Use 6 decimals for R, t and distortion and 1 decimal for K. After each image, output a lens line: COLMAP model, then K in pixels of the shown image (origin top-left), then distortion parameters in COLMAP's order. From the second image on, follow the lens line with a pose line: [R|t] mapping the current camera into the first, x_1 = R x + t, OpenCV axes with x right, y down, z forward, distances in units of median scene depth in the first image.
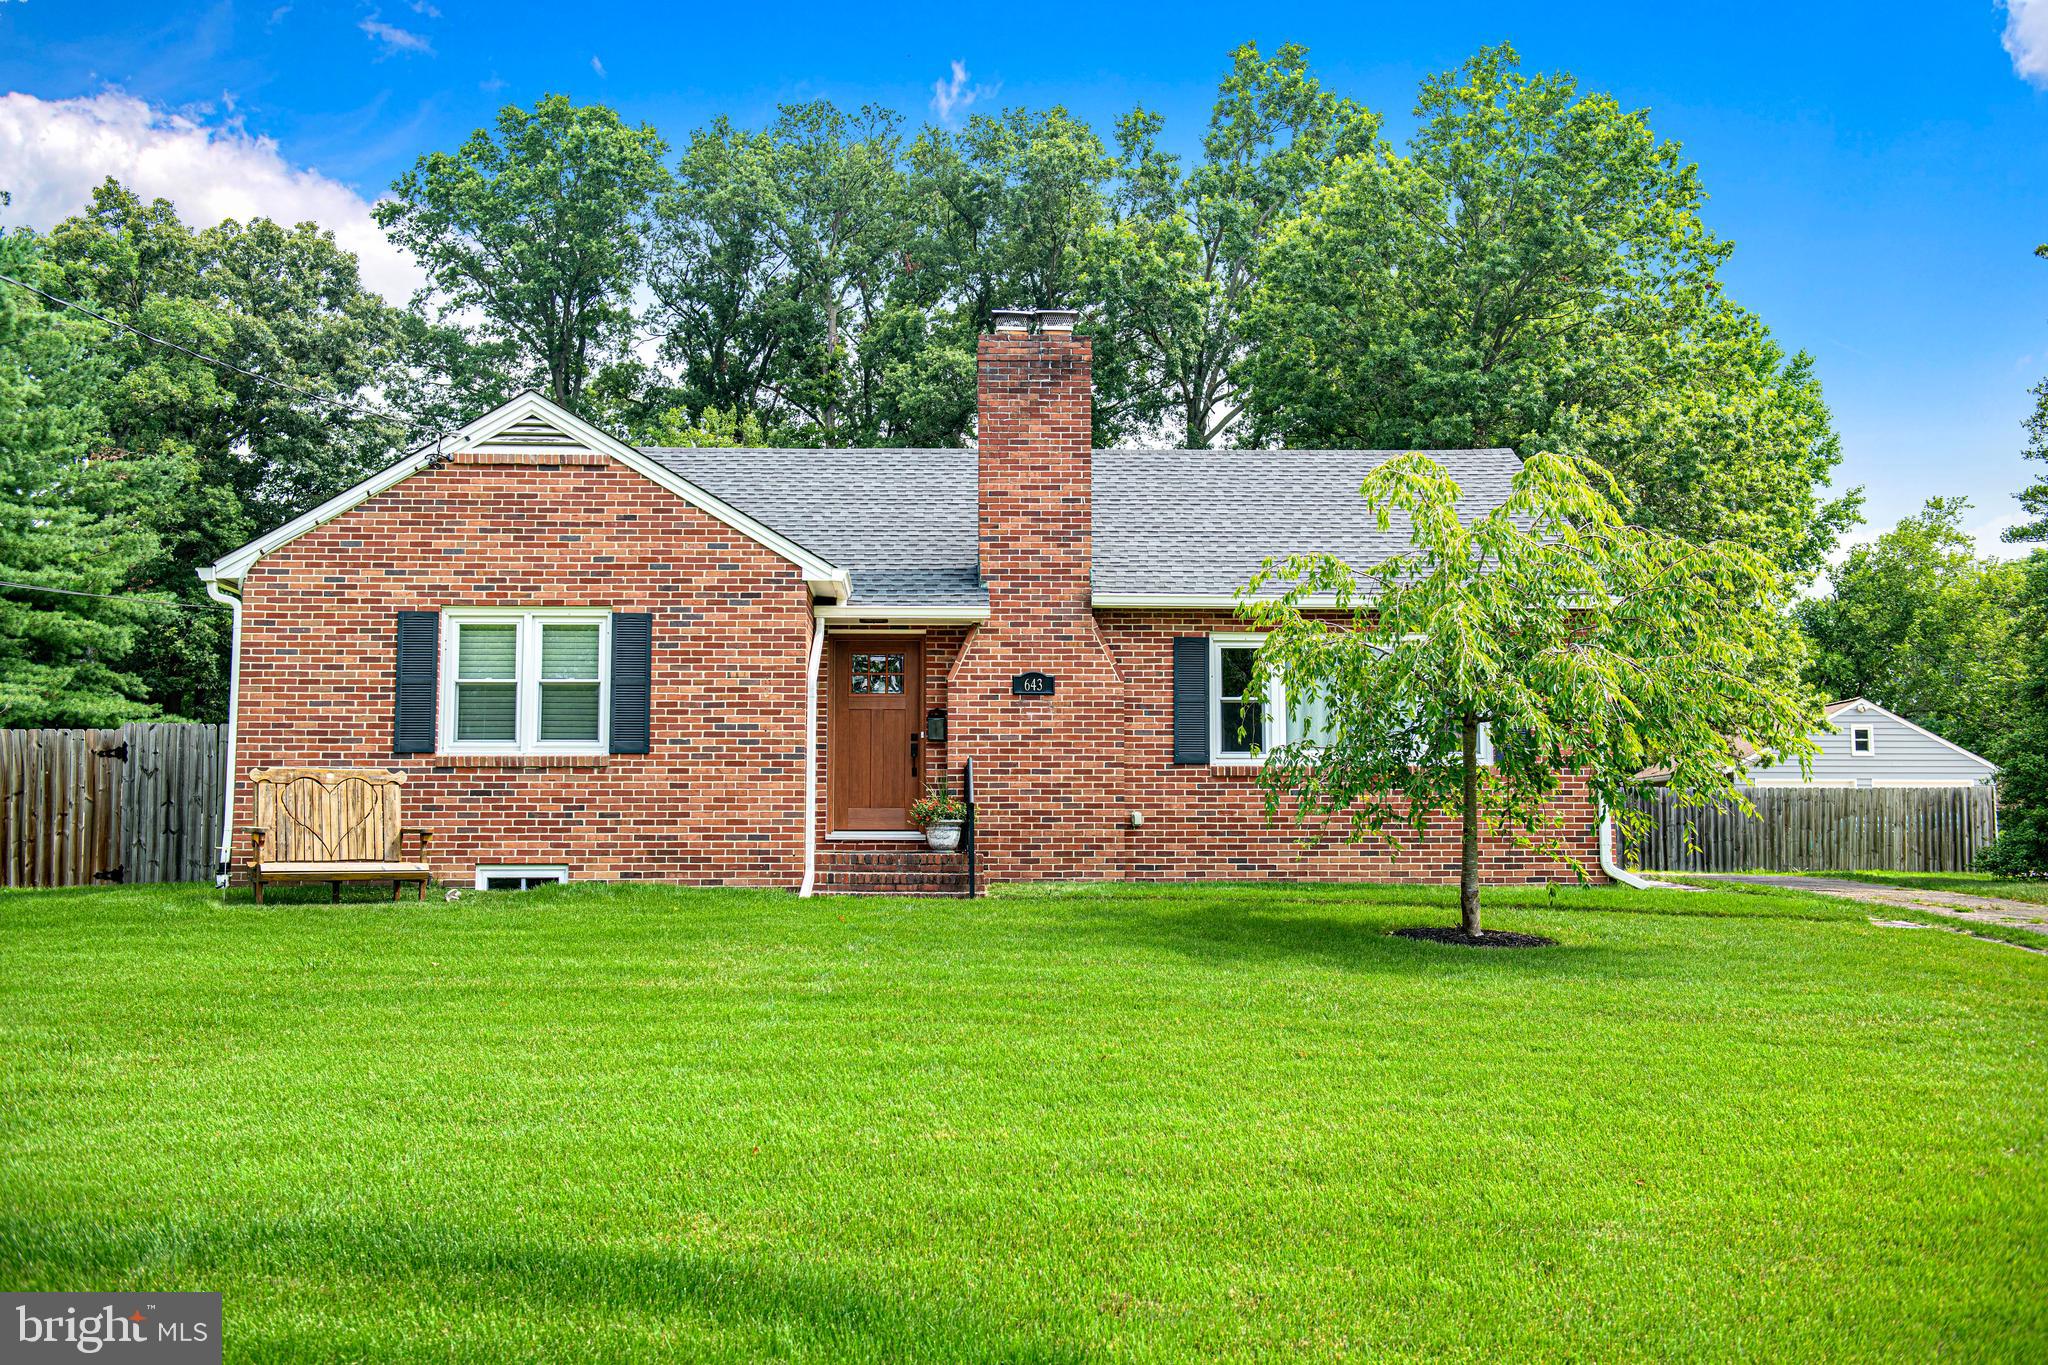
lens RADIAL K [[2014.5, 0, 1024.0], [0, 2014.5, 682.5], [0, 0, 1]] dist [0.025041, 0.024910]
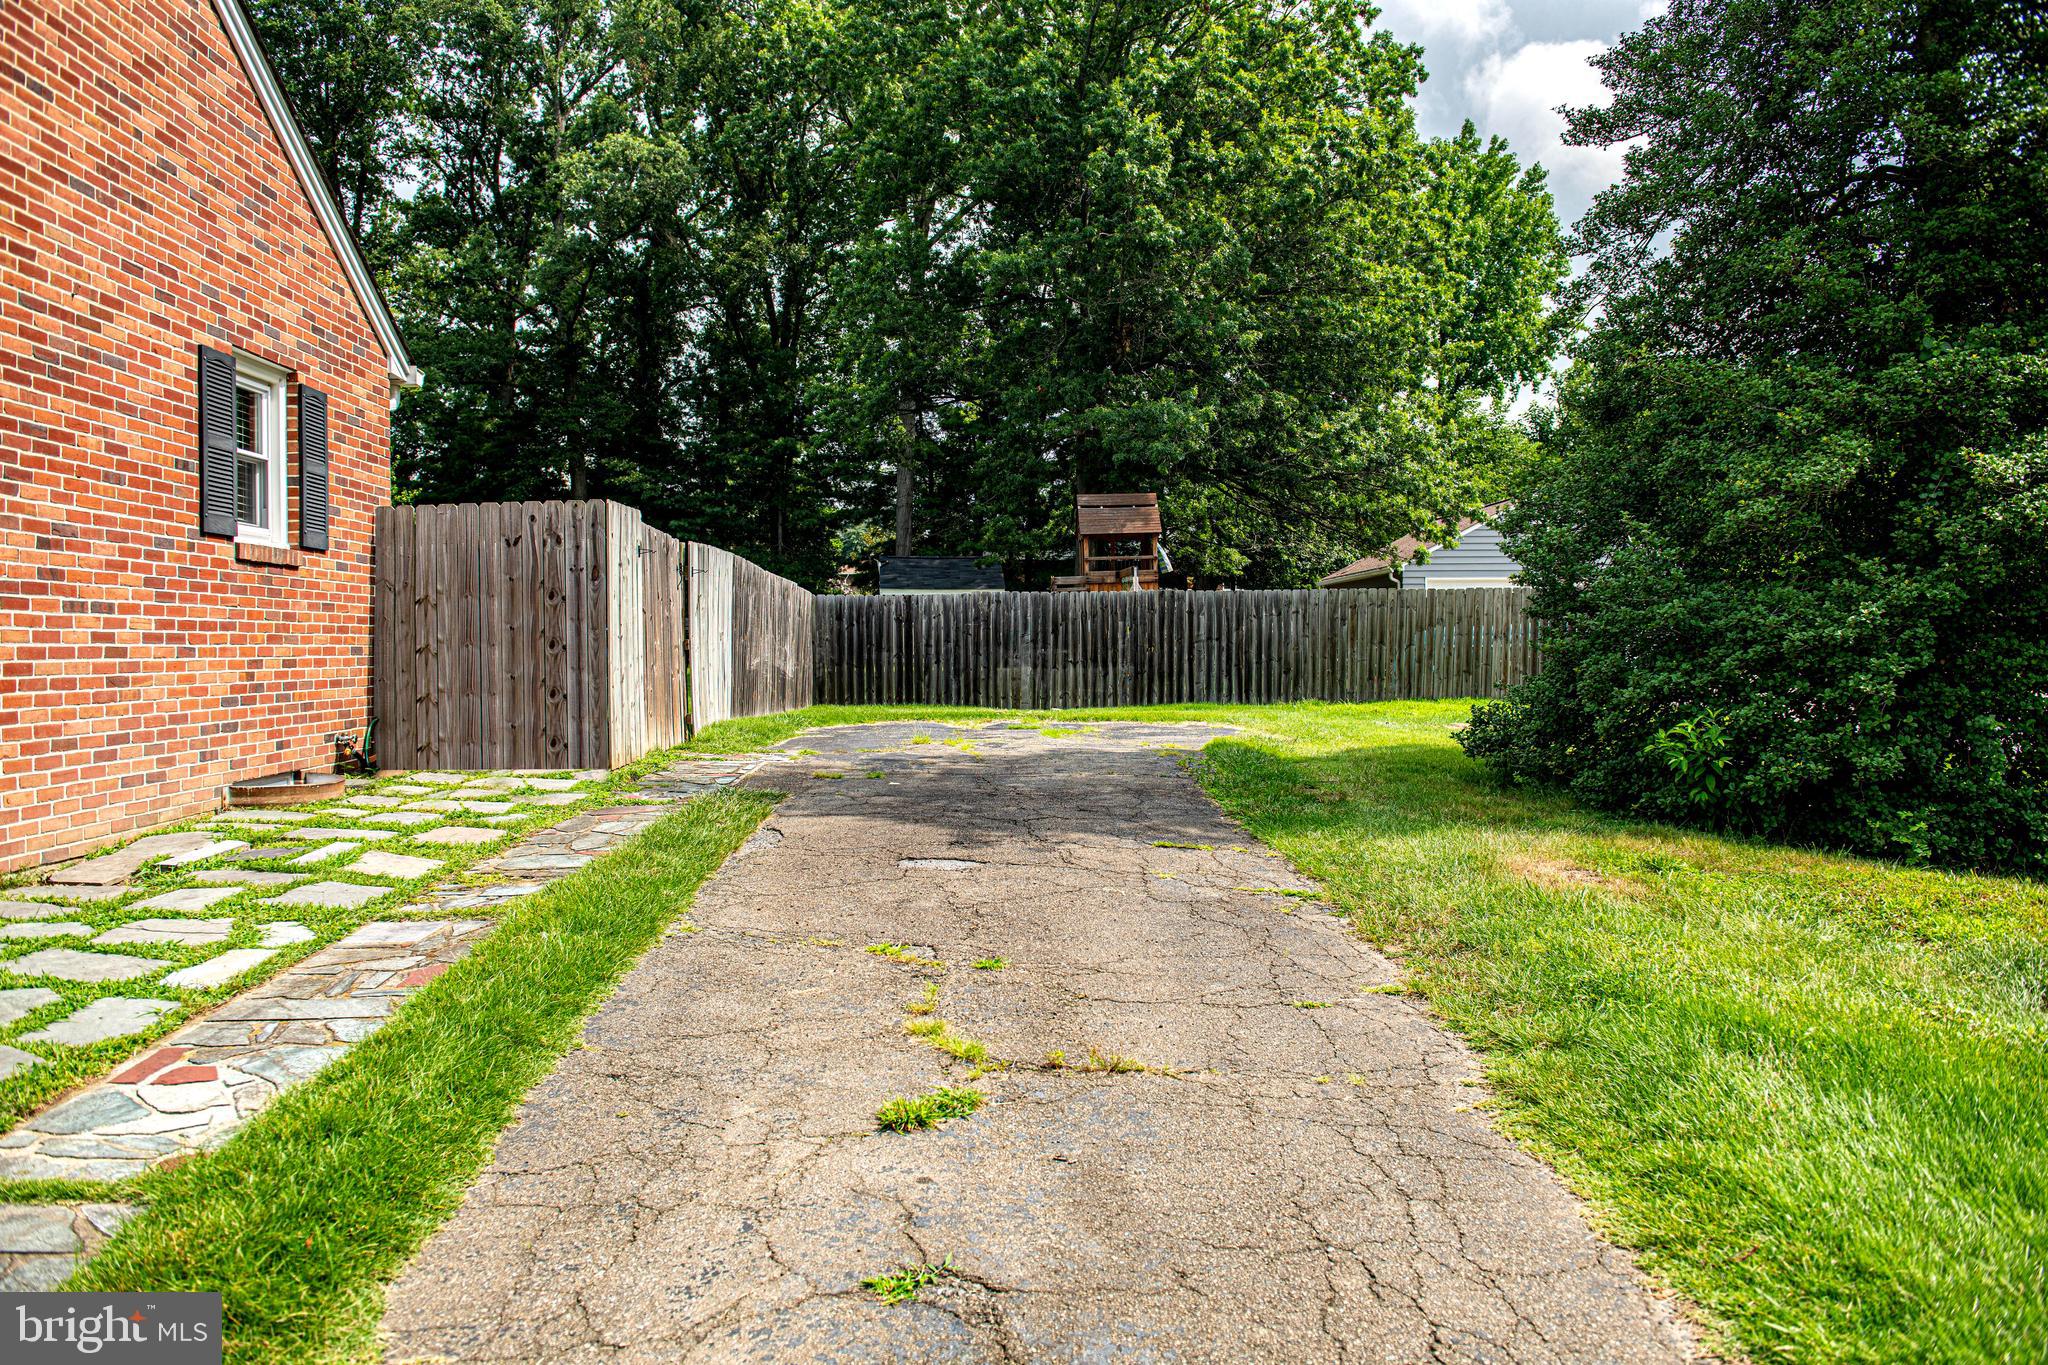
lens RADIAL K [[1530.4, 0, 1024.0], [0, 1530.4, 682.5], [0, 0, 1]] dist [-0.073427, -0.000517]
pose [[0.999932, -0.006216, -0.009823, 0.551341], [0.007290, 0.993523, 0.113393, 0.045200], [0.009055, -0.113457, 0.993502, 0.920088]]
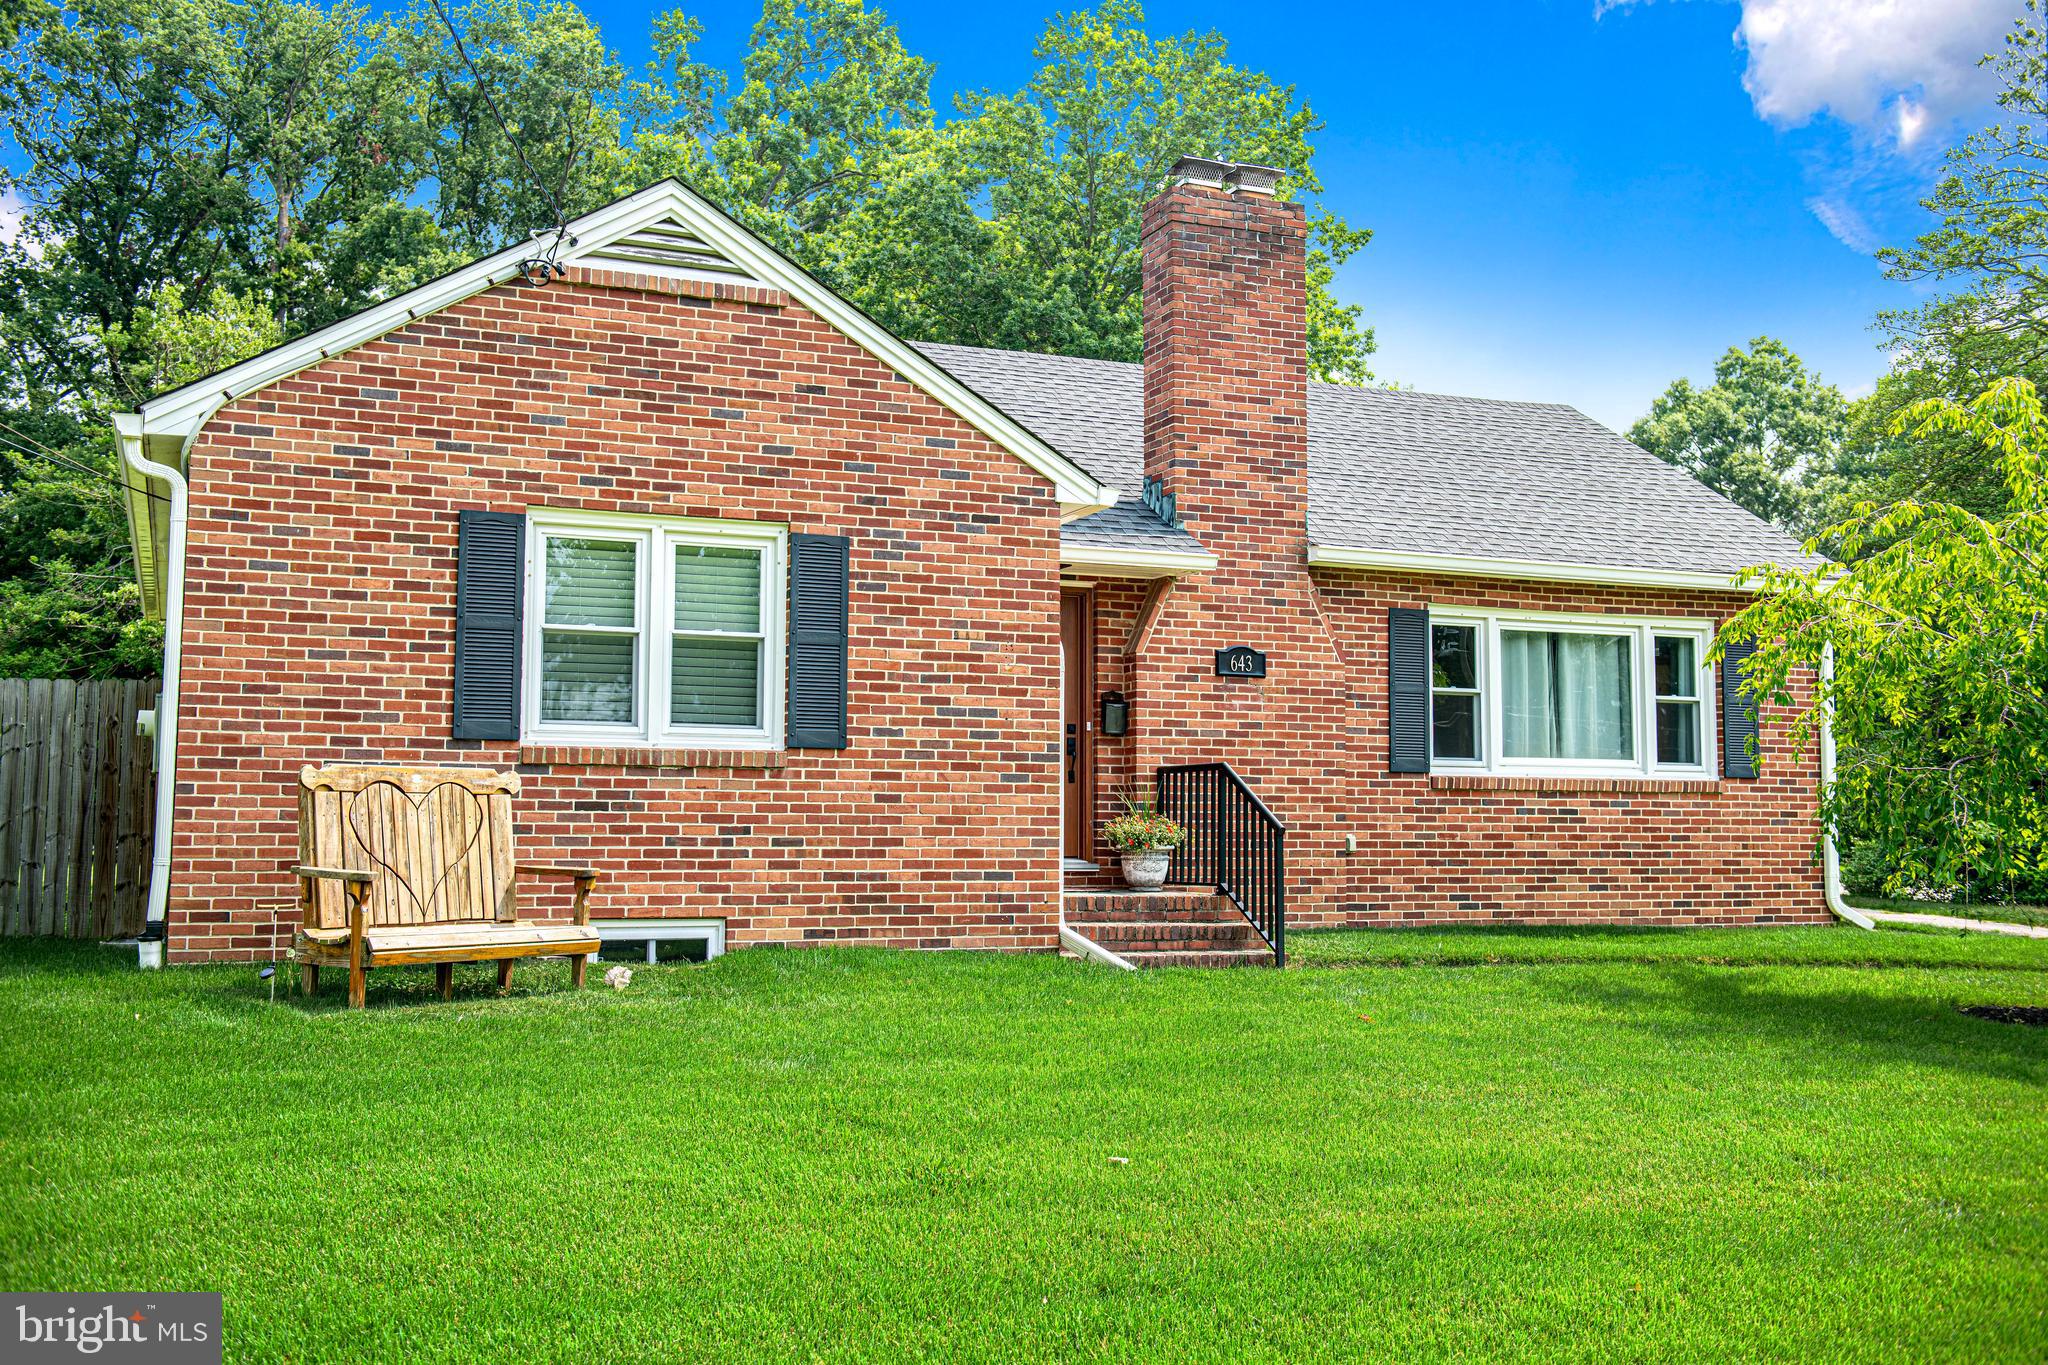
lens RADIAL K [[2014.5, 0, 1024.0], [0, 2014.5, 682.5], [0, 0, 1]] dist [0.025041, 0.024910]
pose [[0.937704, 0.033002, 0.345863, -0.356939], [-0.037704, 0.999265, 0.006872, 0.006661], [-0.345382, -0.019485, 0.938260, 0.357820]]
